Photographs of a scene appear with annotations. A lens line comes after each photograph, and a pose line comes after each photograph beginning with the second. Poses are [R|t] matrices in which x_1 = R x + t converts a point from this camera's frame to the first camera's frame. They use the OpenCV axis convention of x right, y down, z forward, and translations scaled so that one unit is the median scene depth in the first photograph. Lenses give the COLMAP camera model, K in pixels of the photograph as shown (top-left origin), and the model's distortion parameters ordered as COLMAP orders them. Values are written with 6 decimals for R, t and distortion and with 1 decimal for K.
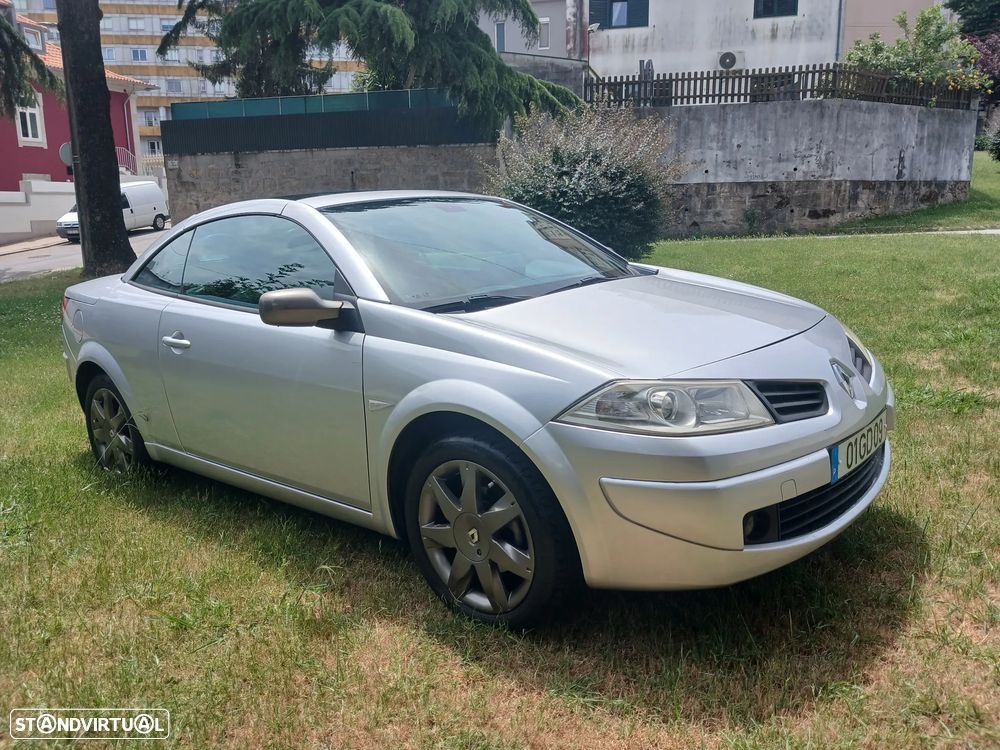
lens RADIAL K [[806.3, 0, 457.3], [0, 806.3, 373.8], [0, 0, 1]] dist [-0.005380, -0.009715]
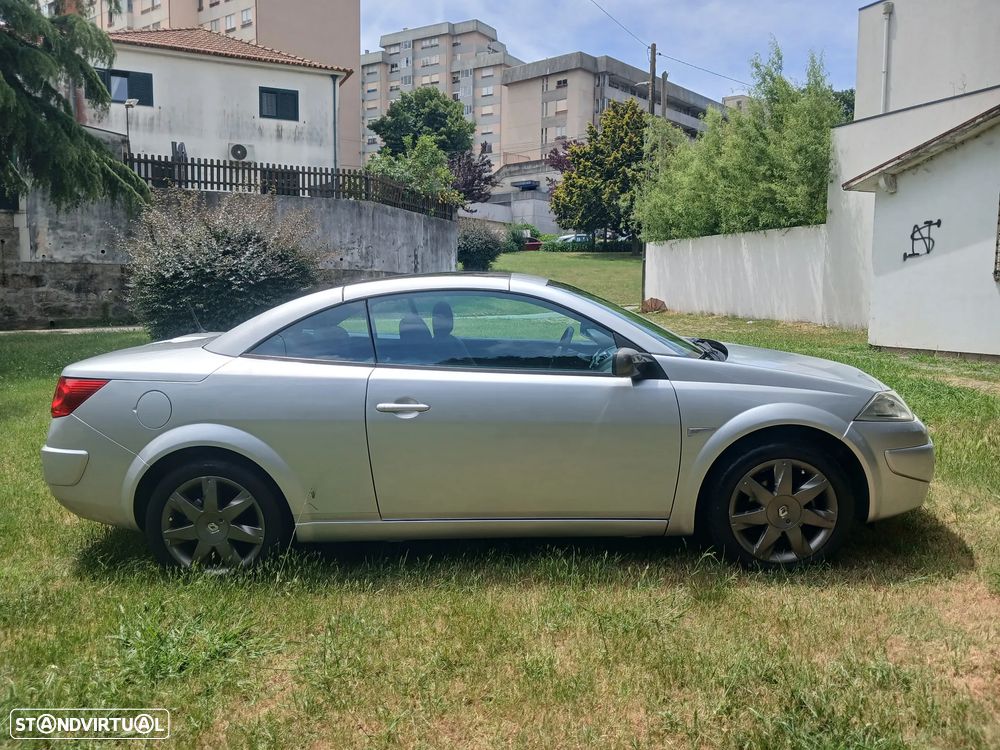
lens RADIAL K [[818.5, 0, 489.4], [0, 818.5, 366.7], [0, 0, 1]] dist [-0.004081, -0.017326]
pose [[0.770648, -0.023145, 0.636841, -0.272806], [0.093949, 0.992547, -0.077617, 0.001111], [-0.630298, 0.119646, 0.767079, 0.035650]]
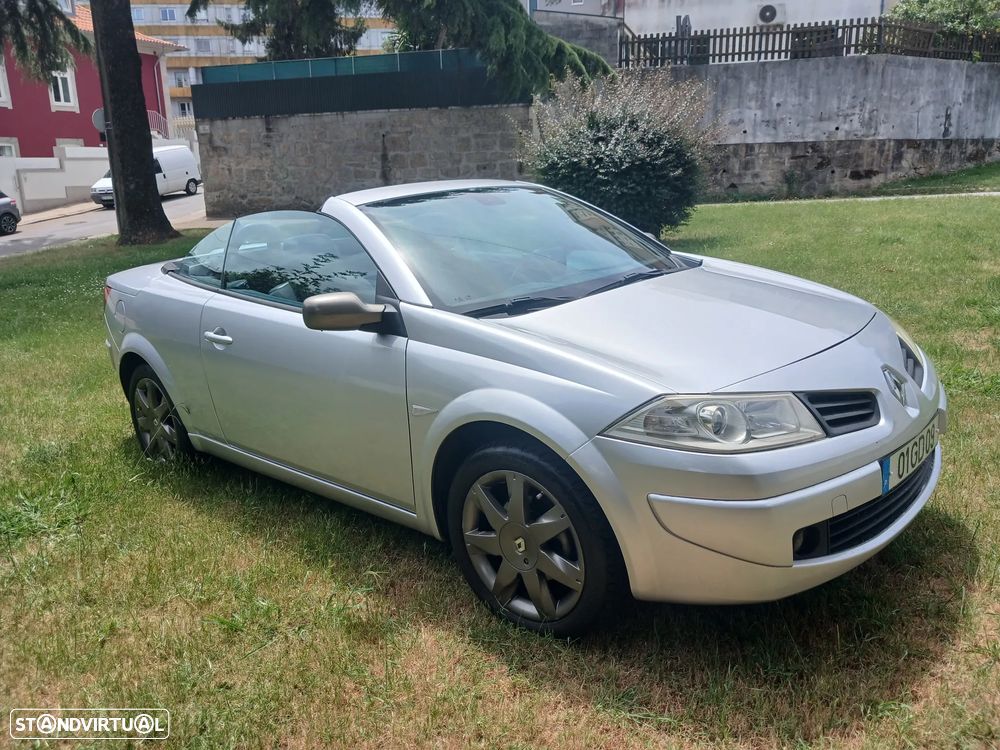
lens RADIAL K [[807.0, 0, 461.8], [0, 807.0, 372.5], [0, 0, 1]] dist [-0.013390, -0.002677]
pose [[0.999429, -0.002304, -0.033725, -0.003220], [0.003881, 0.998898, 0.046775, -0.011913], [0.033580, -0.046879, 0.998336, 0.001072]]
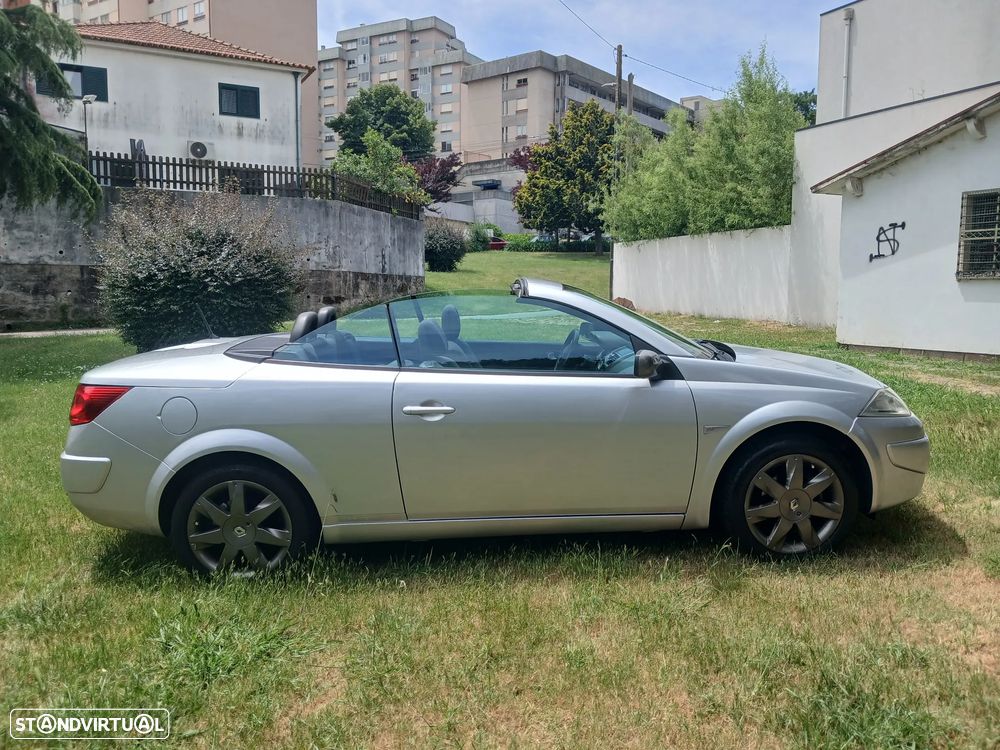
lens RADIAL K [[821.0, 0, 500.0], [0, 821.0, 375.0], [0, 0, 1]] dist [-0.010549, -0.004658]
pose [[0.730273, -0.036680, 0.682170, -0.296715], [0.106958, 0.992382, -0.061139, -0.001693], [-0.674731, 0.117612, 0.728633, 0.044209]]
